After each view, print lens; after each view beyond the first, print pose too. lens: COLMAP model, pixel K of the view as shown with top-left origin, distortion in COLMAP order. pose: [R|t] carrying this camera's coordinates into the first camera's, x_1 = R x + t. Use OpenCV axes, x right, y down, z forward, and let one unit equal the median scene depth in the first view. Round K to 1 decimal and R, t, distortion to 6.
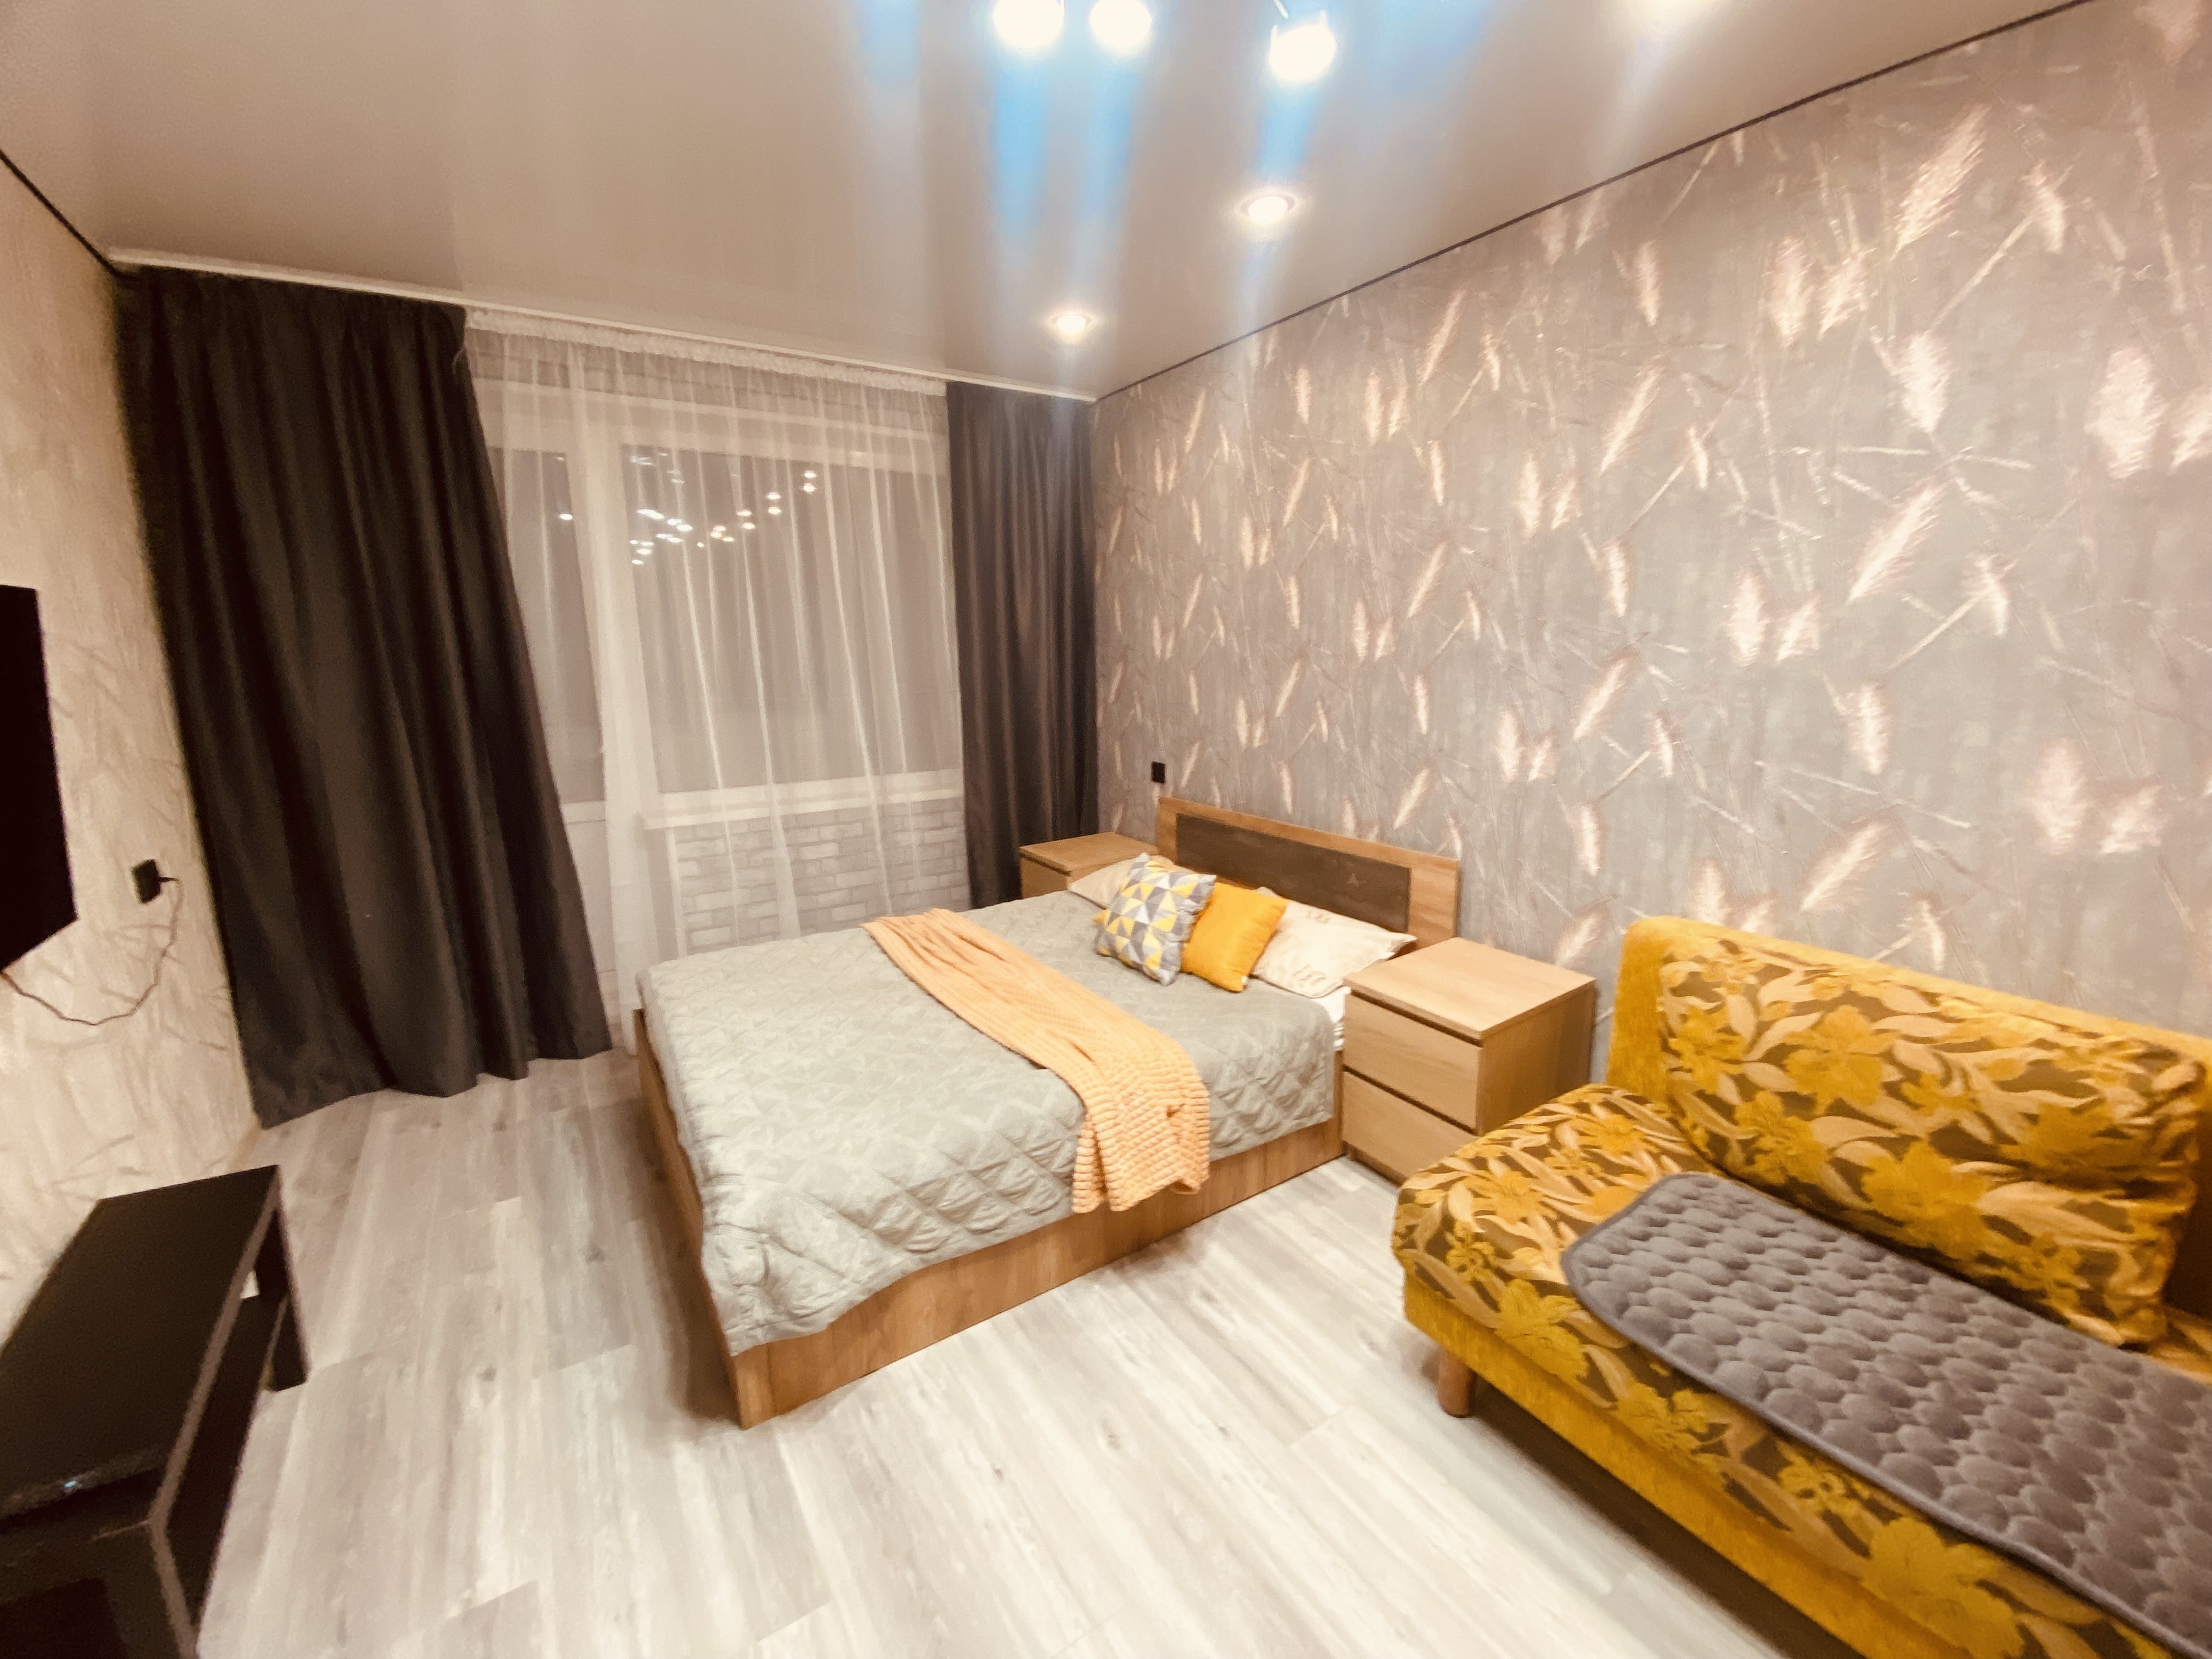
lens RADIAL K [[874.4, 0, 1106.7], [0, 874.4, 849.6], [0, 0, 1]] dist [0.000395, -0.013674]
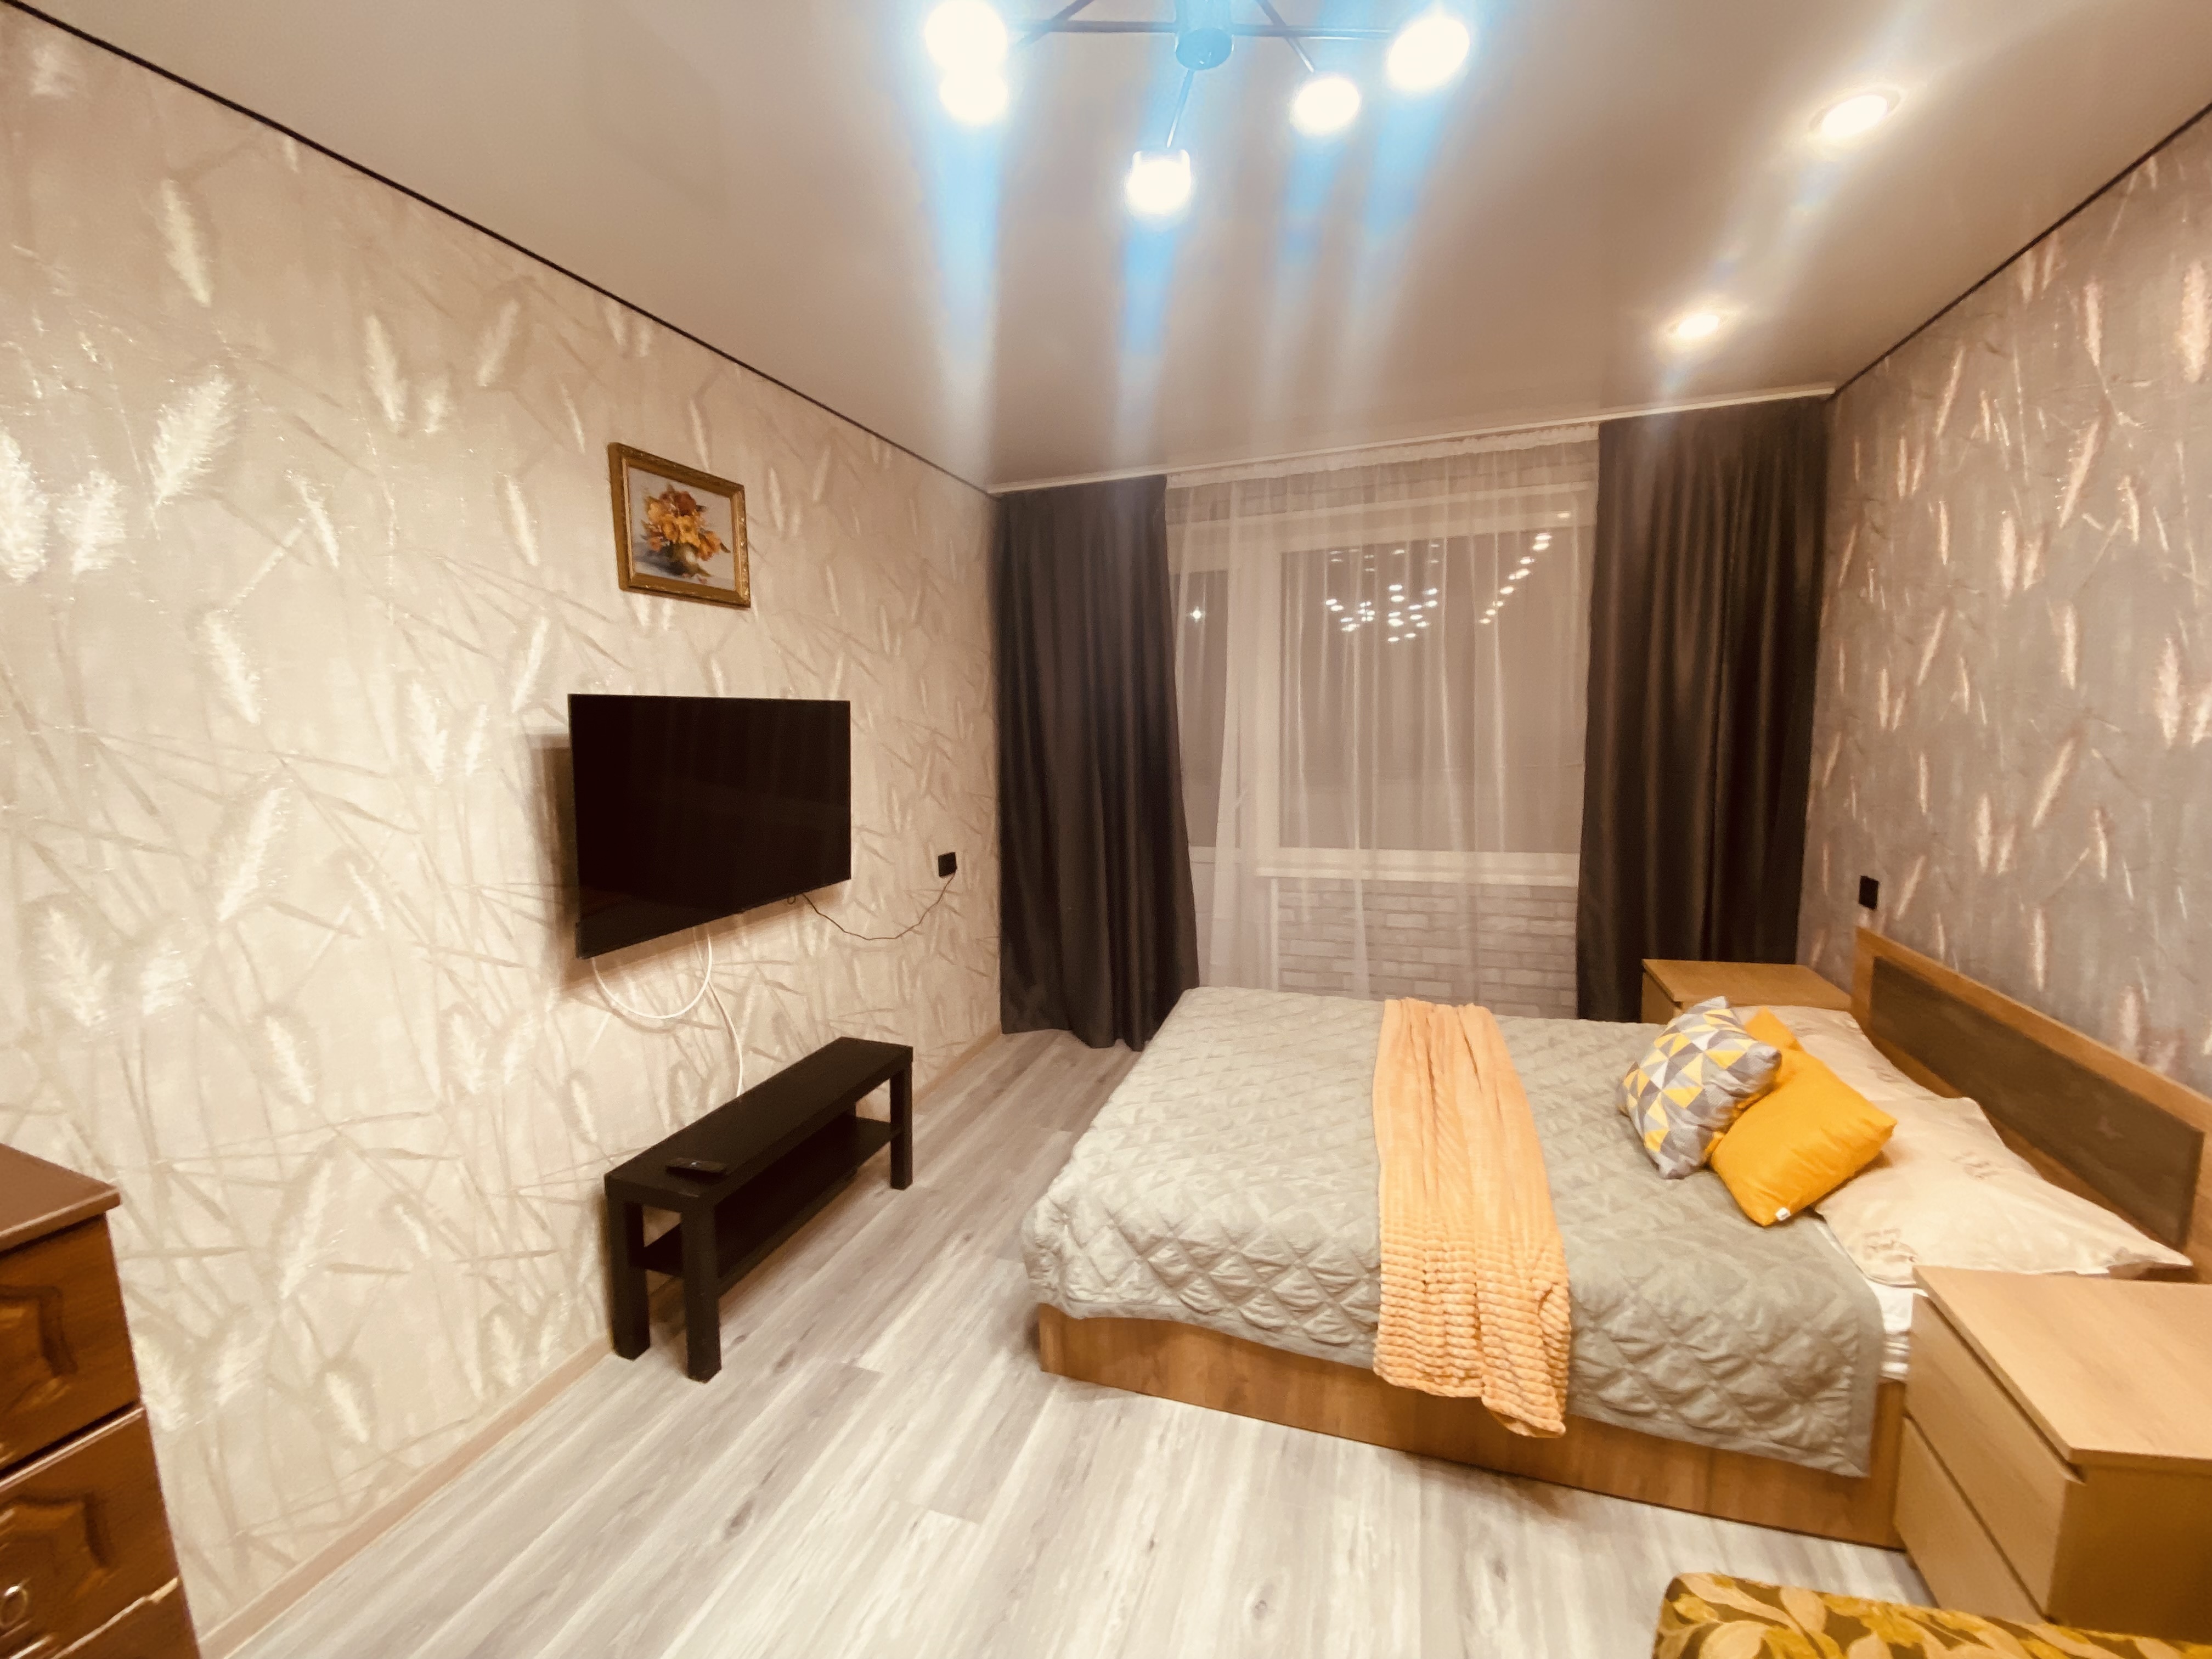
lens RADIAL K [[874.4, 0, 1106.7], [0, 874.4, 849.6], [0, 0, 1]] dist [0.000395, -0.013674]
pose [[0.610368, 0.109049, -0.784576, 0.441155], [-0.157296, 0.987439, 0.014875, -0.072098], [0.776344, 0.114331, 0.619854, 0.194852]]
